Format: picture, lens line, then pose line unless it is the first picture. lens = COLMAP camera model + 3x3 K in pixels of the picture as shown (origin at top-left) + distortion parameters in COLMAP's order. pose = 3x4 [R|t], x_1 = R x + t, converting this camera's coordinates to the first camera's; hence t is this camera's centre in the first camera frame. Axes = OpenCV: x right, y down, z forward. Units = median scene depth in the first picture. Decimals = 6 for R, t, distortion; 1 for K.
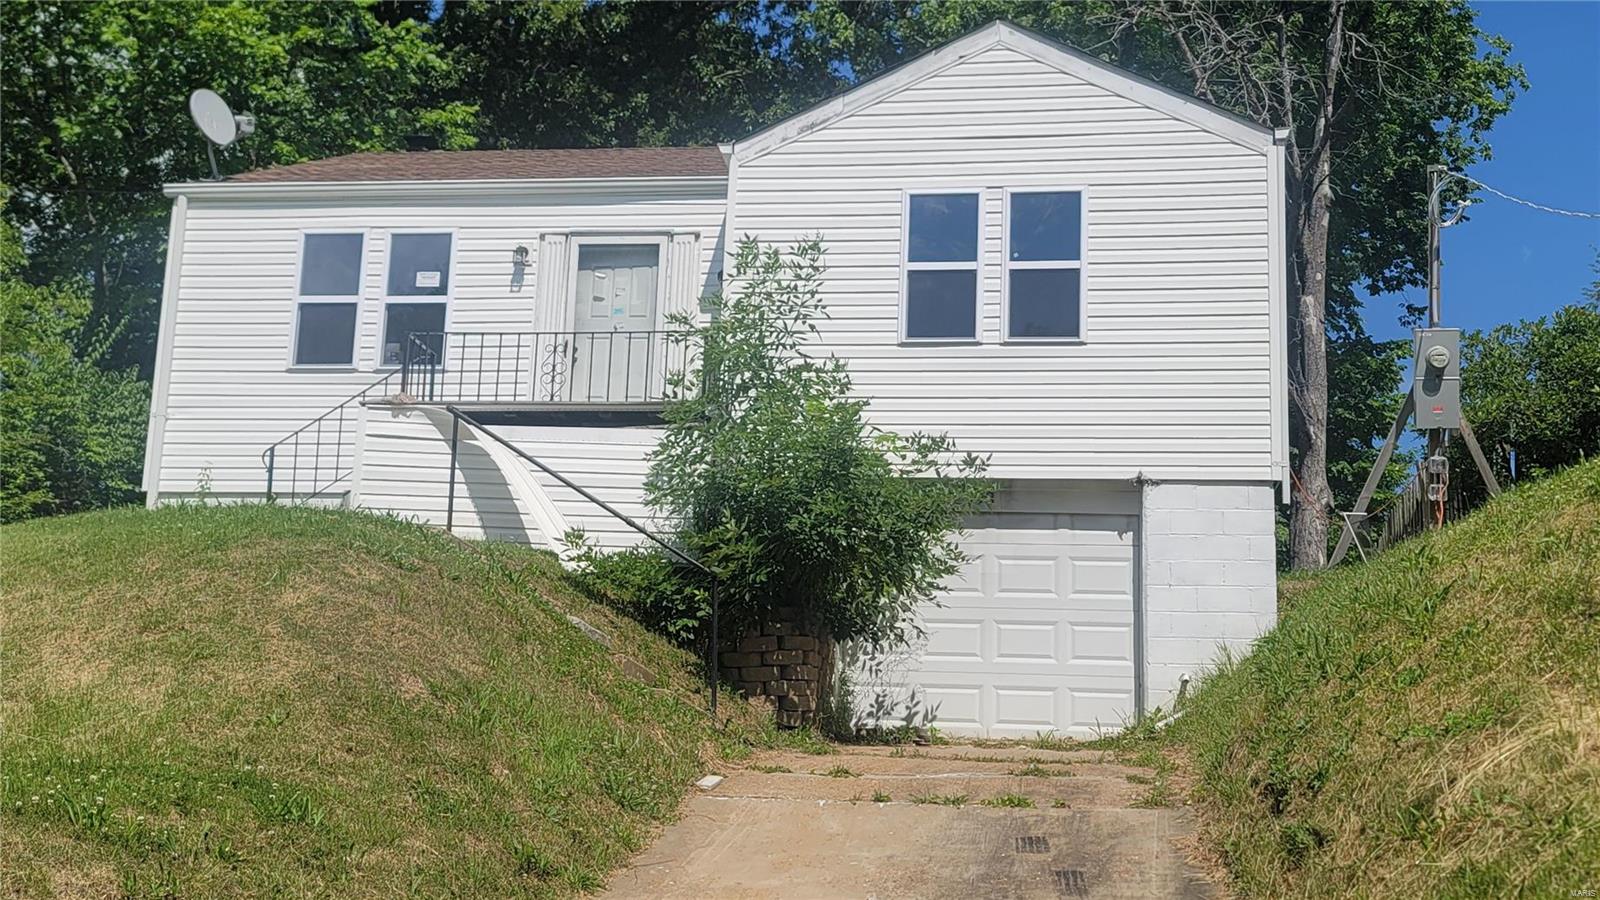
lens RADIAL K [[1871.4, 0, 788.5], [0, 1871.4, 456.1], [0, 0, 1]] dist [0.084597, 0.000000]
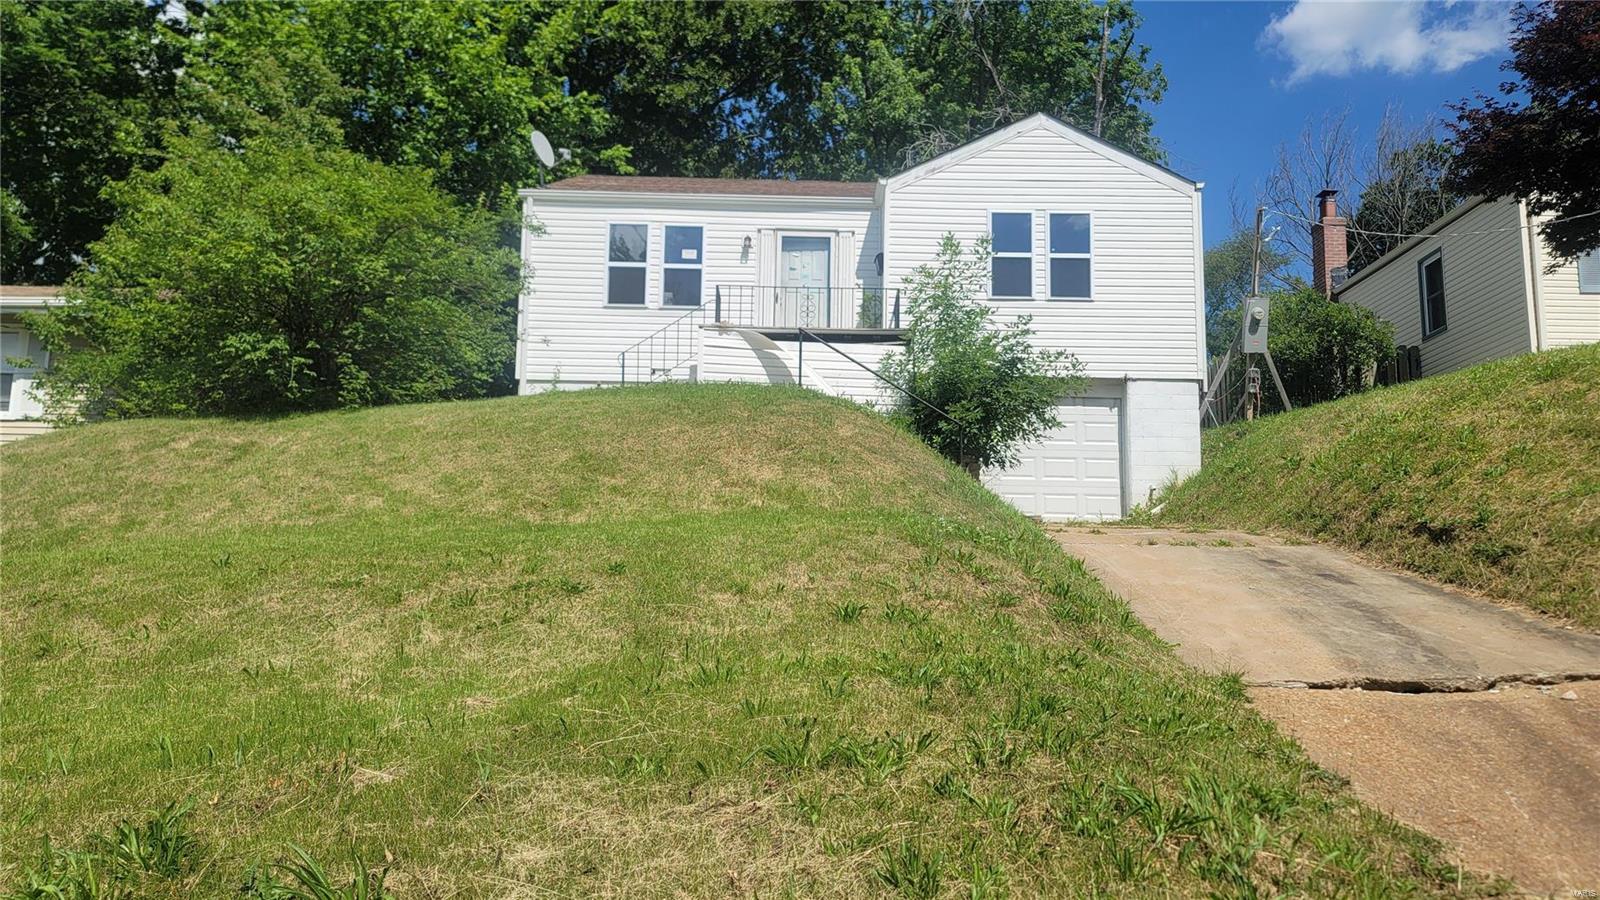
lens RADIAL K [[1125.3, 0, 824.4], [0, 1125.3, 460.3], [0, 0, 1]] dist [0.070967, -0.001866]
pose [[0.985867, 0.000124, 0.167527, -0.265396], [-0.012850, 0.997110, 0.074878, 0.012899], [-0.167034, -0.075973, 0.983020, -0.020761]]
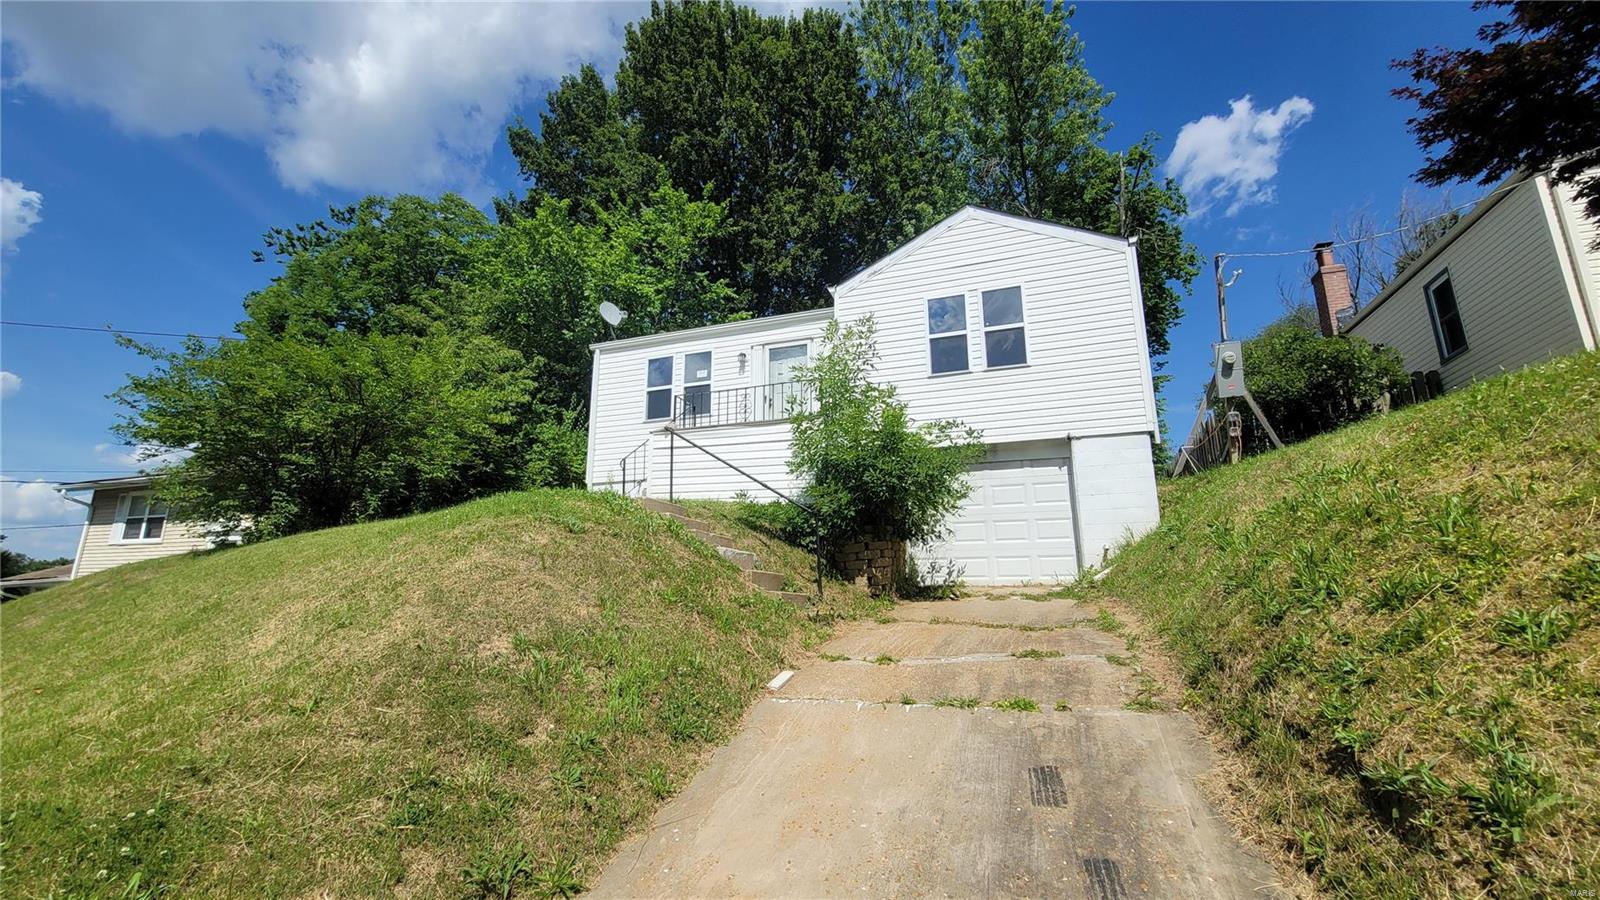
lens RADIAL K [[644.7, 0, 804.6], [0, 644.7, 453.3], [0, 0, 1]] dist [-0.001907, 0.000593]
pose [[0.982337, -0.083421, -0.167494, 0.038991], [0.083512, 0.996485, -0.006510, 0.010300], [0.167448, -0.007592, 0.985852, 0.333271]]
